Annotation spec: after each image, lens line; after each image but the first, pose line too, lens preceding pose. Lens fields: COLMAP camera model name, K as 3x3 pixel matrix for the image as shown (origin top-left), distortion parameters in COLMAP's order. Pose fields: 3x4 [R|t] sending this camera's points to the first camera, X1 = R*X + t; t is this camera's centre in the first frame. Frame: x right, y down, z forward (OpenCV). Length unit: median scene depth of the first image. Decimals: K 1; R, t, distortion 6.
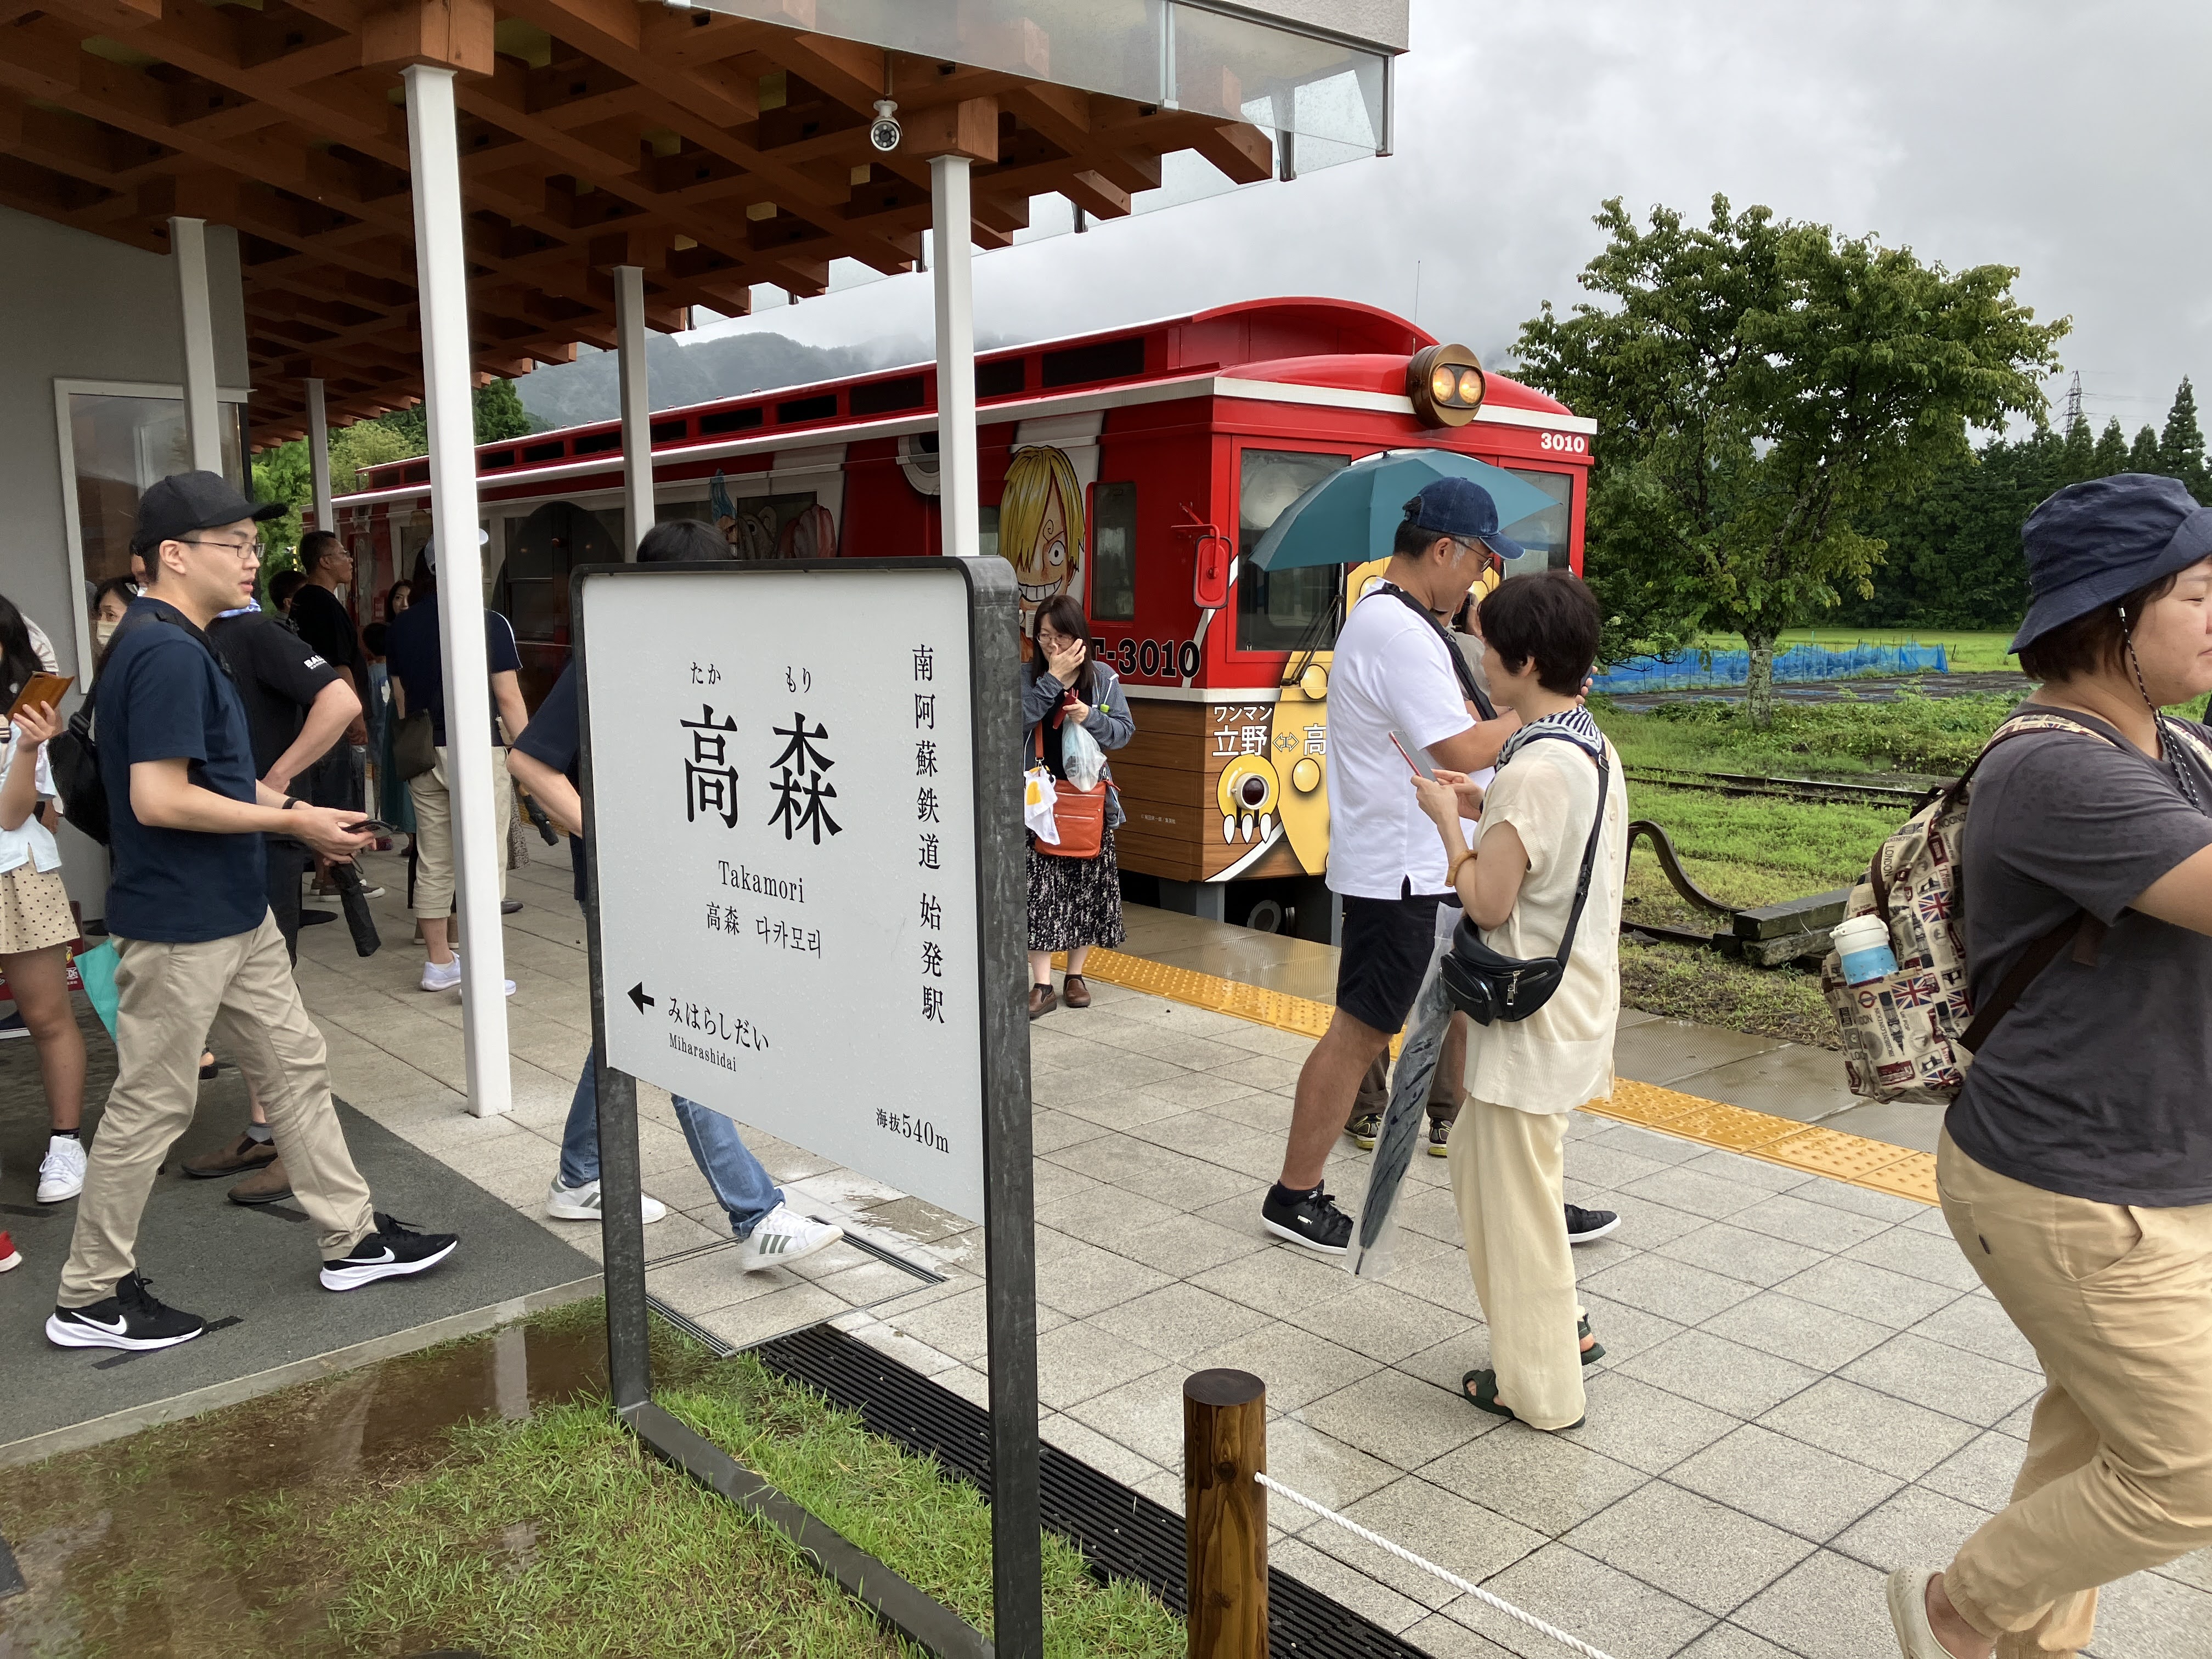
lens RADIAL K [[1787.4, 0, 1102.3], [0, 1787.4, 825.7], [0, 0, 1]] dist [0.098538, 0.002553]
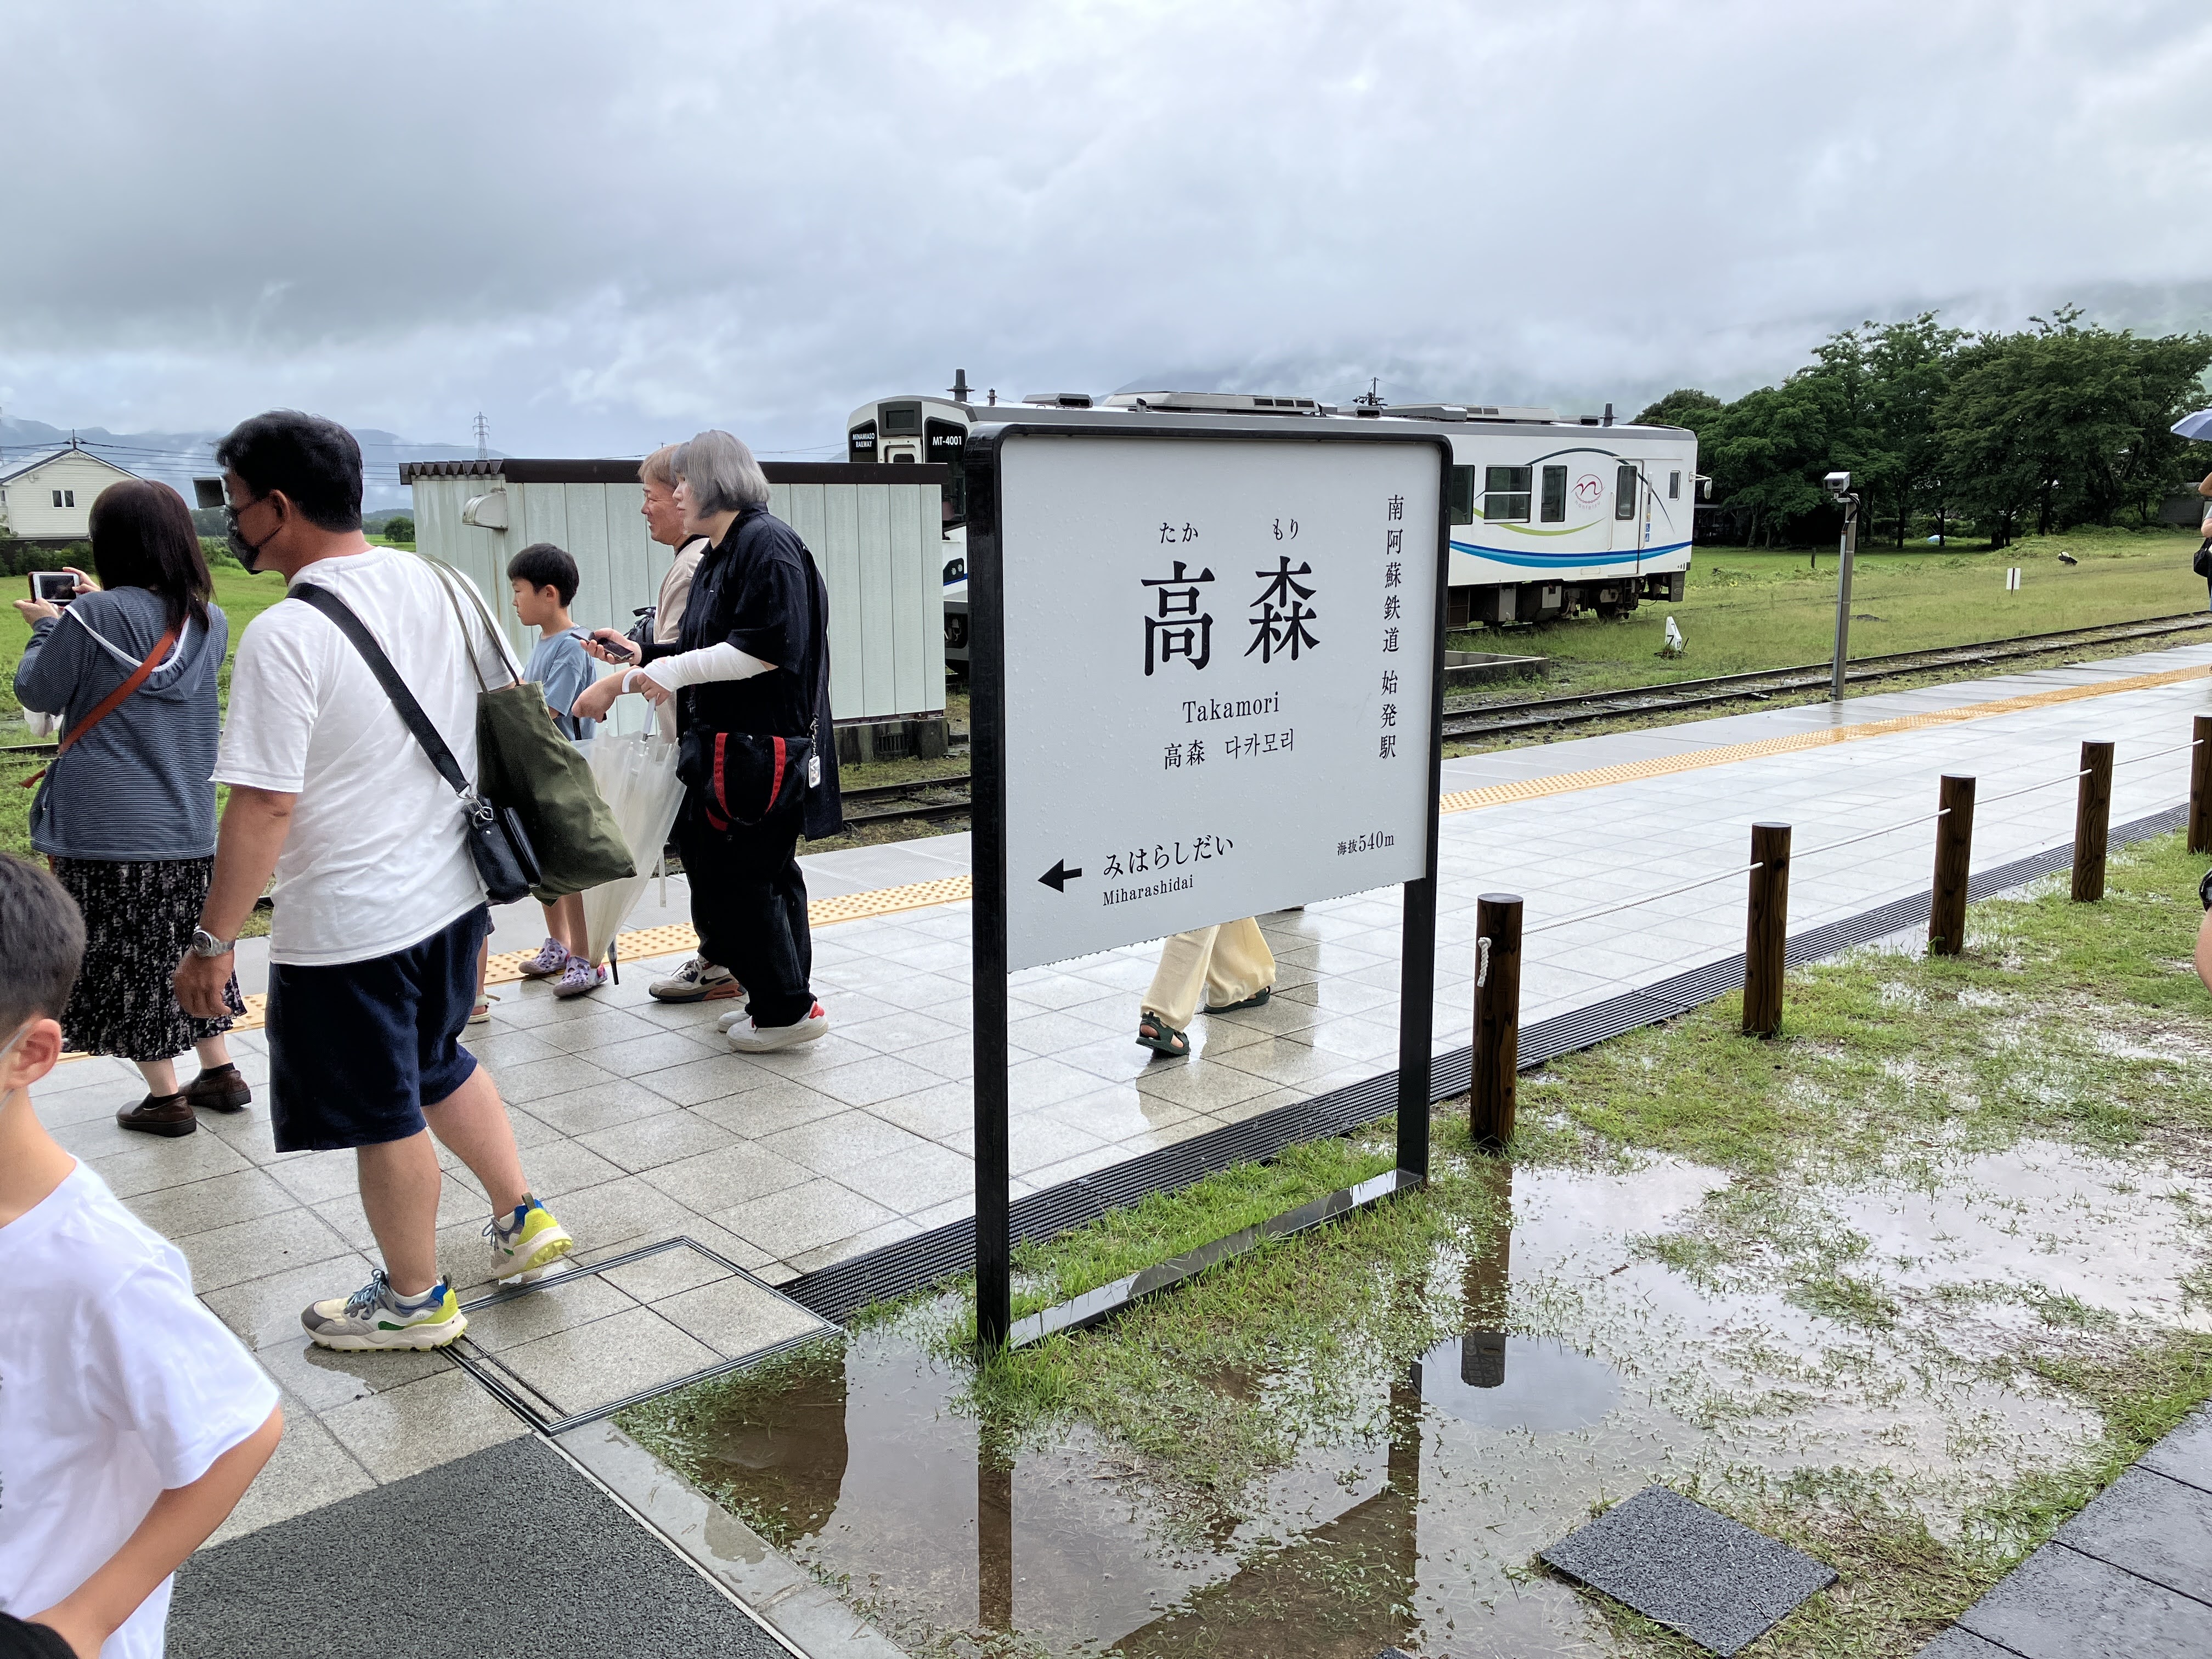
lens RADIAL K [[1787.4, 0, 1110.6], [0, 1787.4, 836.3], [0, 0, 1]] dist [0.098538, 0.002553]
pose [[-0.013831, -0.177826, 0.983965, -1.416736], [0.143010, 0.973590, 0.177962, -0.111388], [-0.989625, 0.143178, 0.011965, 1.119198]]
